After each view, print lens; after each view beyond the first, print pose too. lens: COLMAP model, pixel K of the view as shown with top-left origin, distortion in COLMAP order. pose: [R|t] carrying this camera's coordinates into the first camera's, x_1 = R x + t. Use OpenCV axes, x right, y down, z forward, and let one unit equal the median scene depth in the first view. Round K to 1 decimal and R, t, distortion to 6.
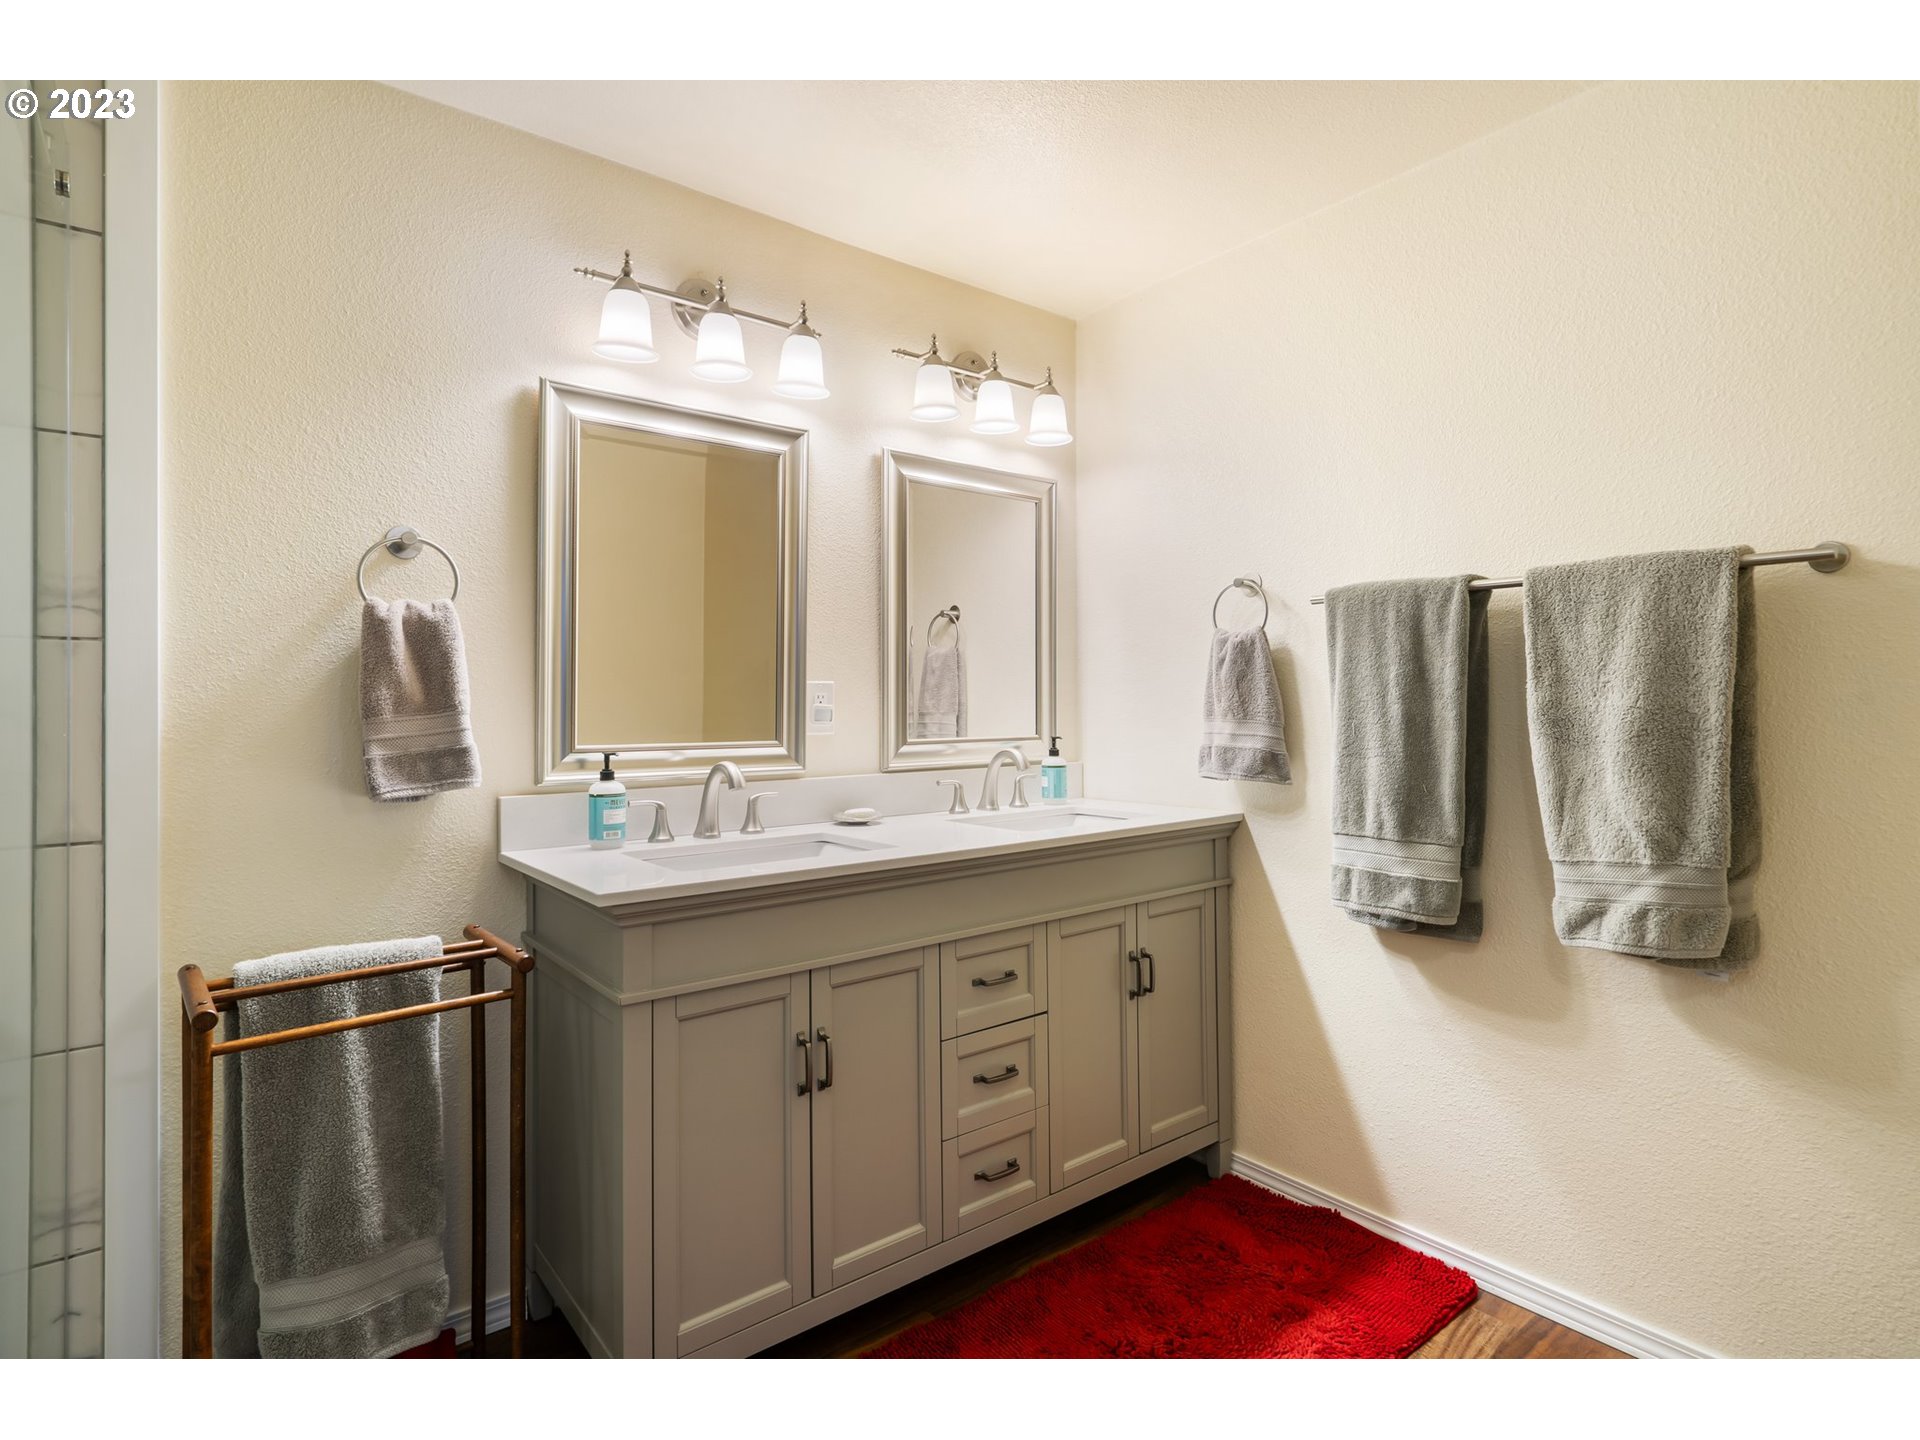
lens RADIAL K [[971.3, 0, 954.4], [0, 971.3, 693.5], [0, 0, 1]] dist [-0.002051, -0.000212]
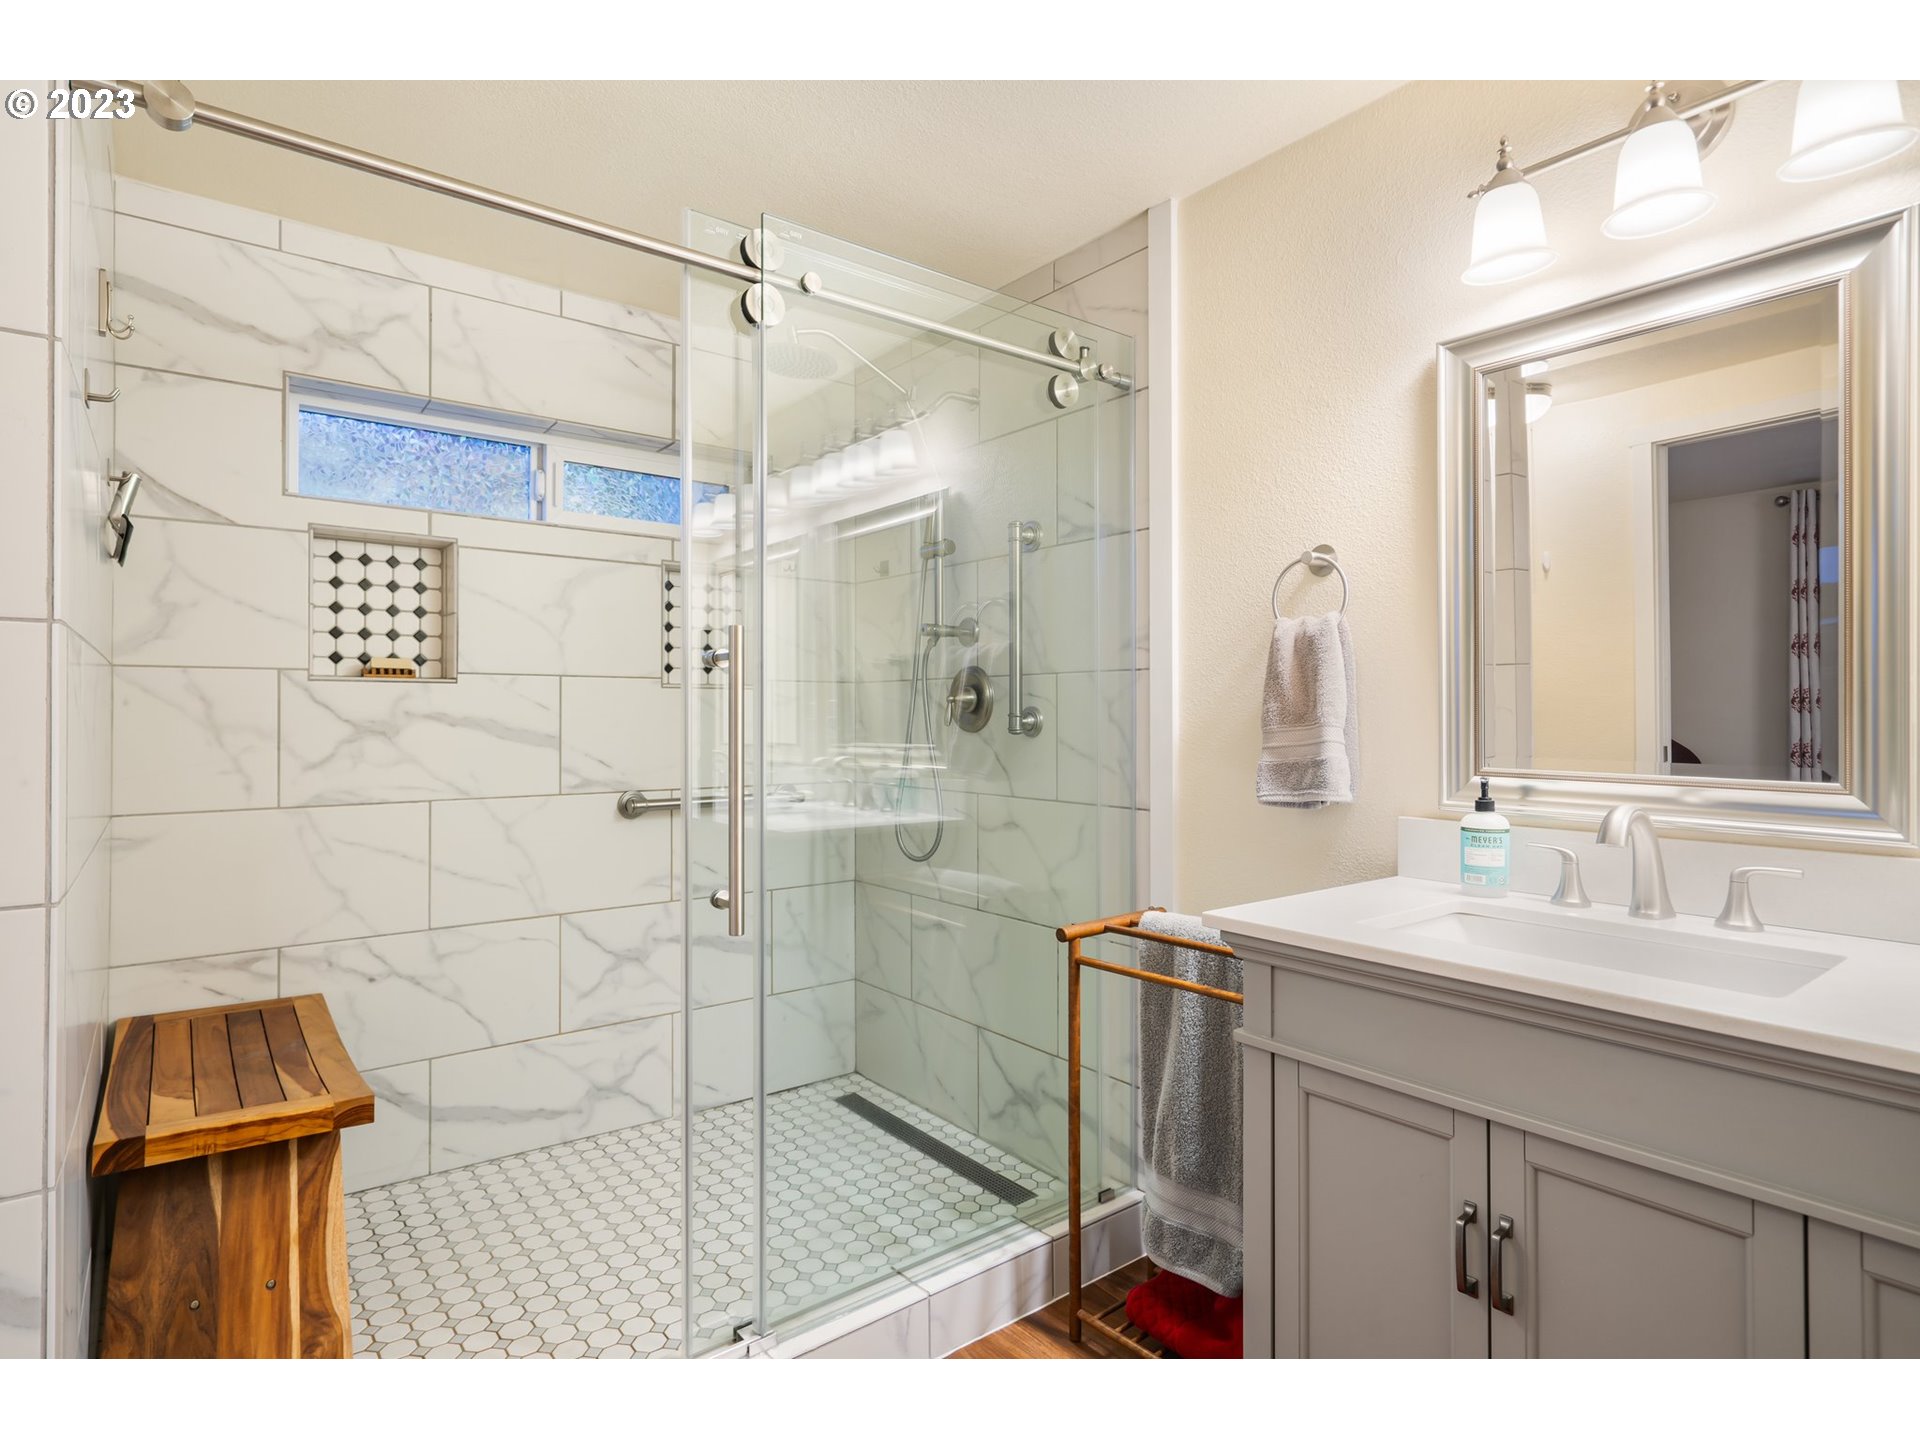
lens RADIAL K [[994.9, 0, 964.0], [0, 994.9, 715.6], [0, 0, 1]] dist [-0.002554, 0.000044]
pose [[0.008071, 0.003686, -0.999961, 0.502612], [0.006572, 0.999971, 0.003739, 0.004277], [0.999946, -0.006602, 0.008047, 0.609319]]
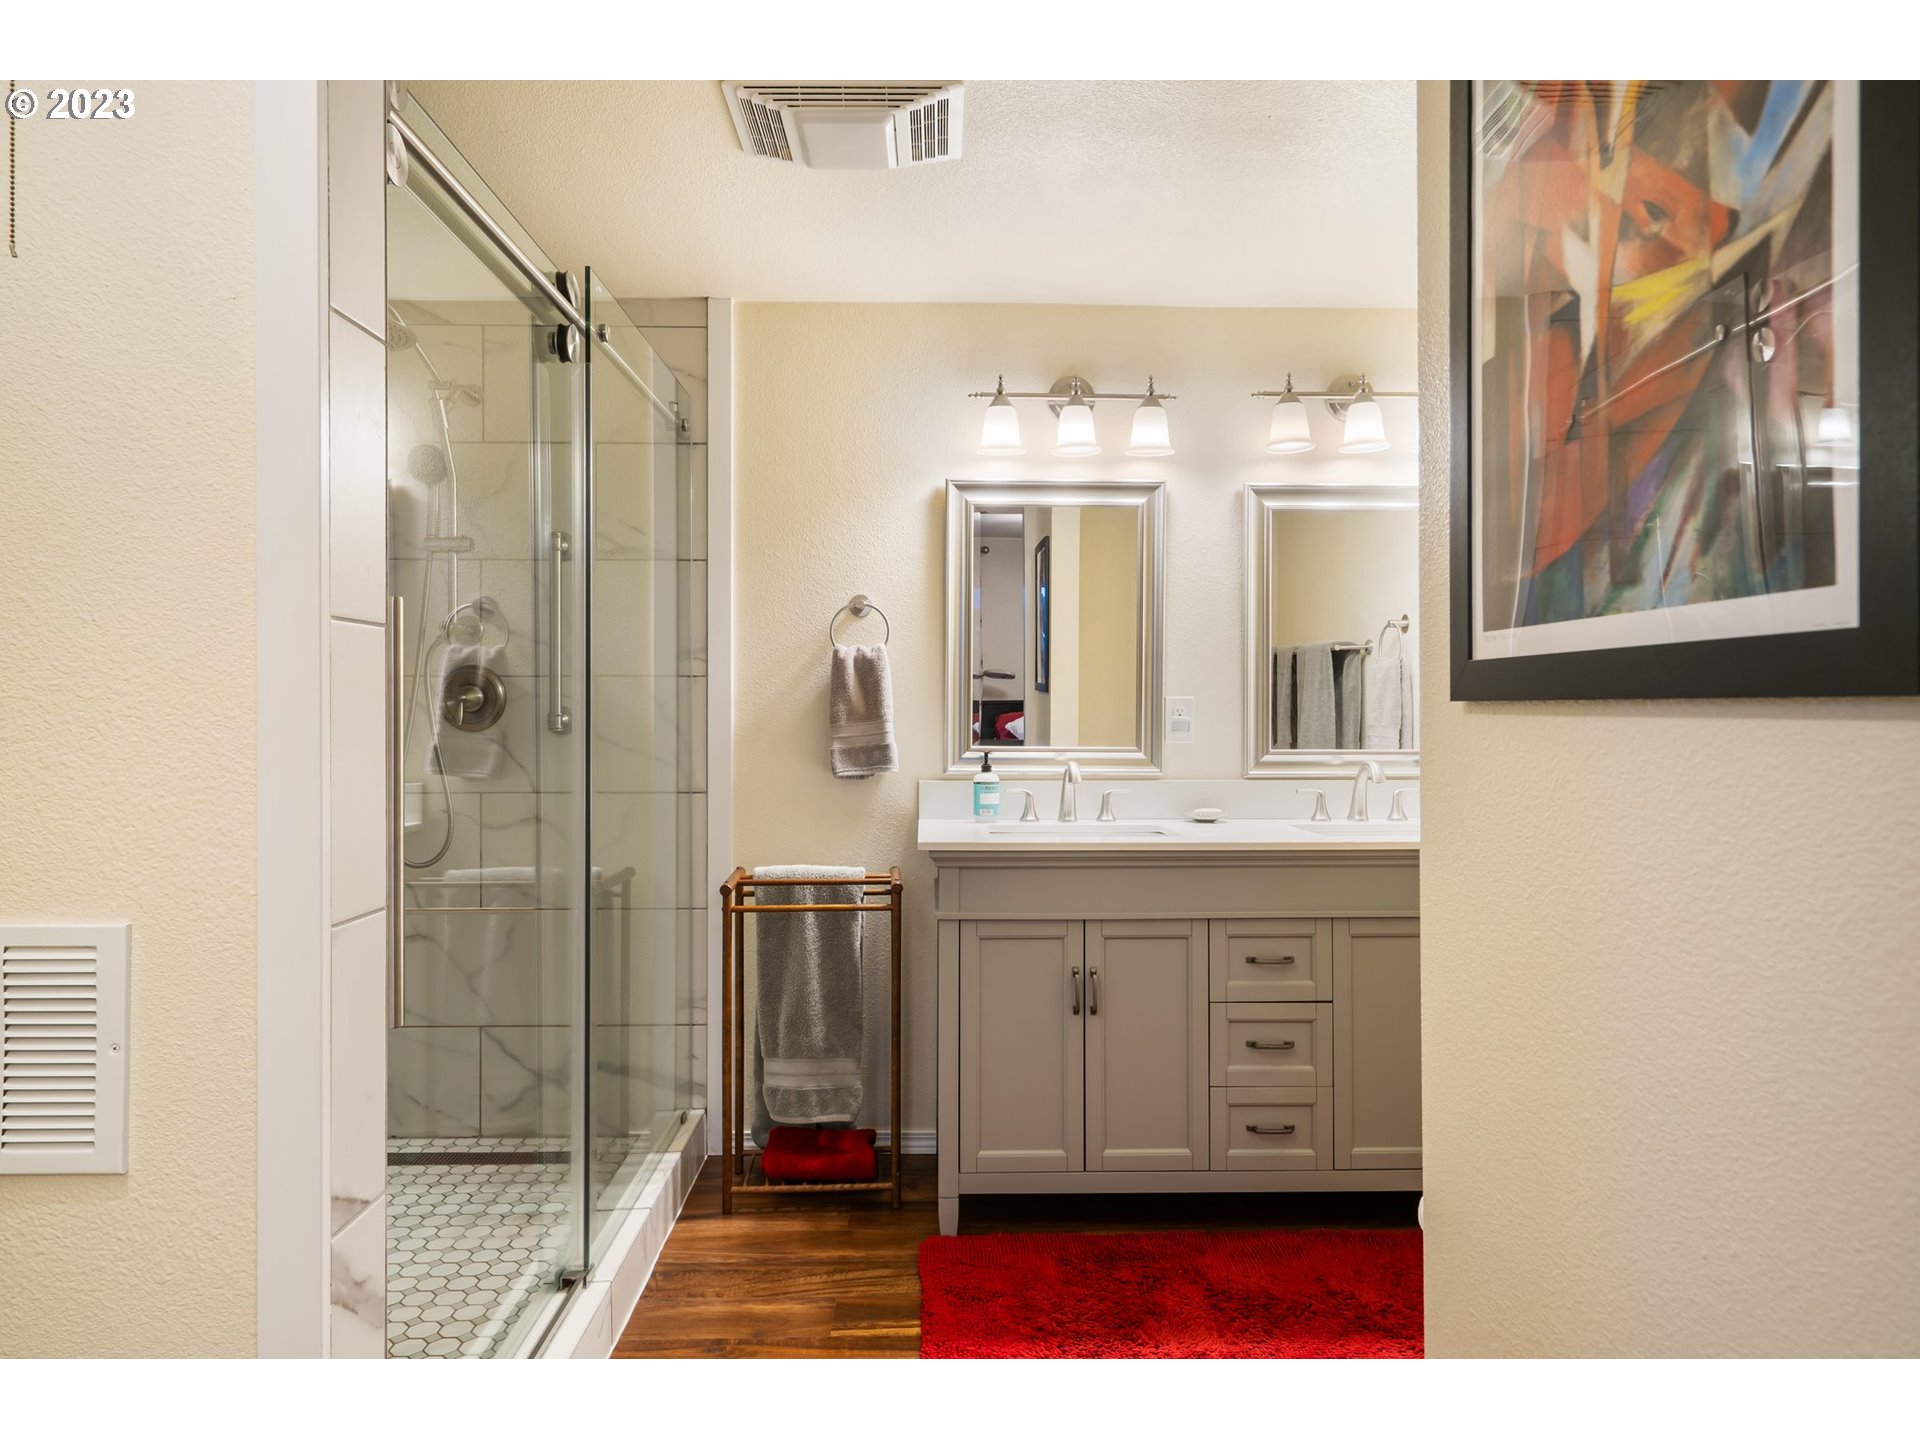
lens RADIAL K [[1116.1, 0, 963.7], [0, 1116.1, 708.6], [0, 0, 1]] dist [-0.002470, 0.000365]
pose [[0.802900, 0.004349, -0.596098, 0.587057], [0.000201, 0.999971, 0.007567, -0.011367], [0.596114, -0.006195, 0.802876, -0.286169]]
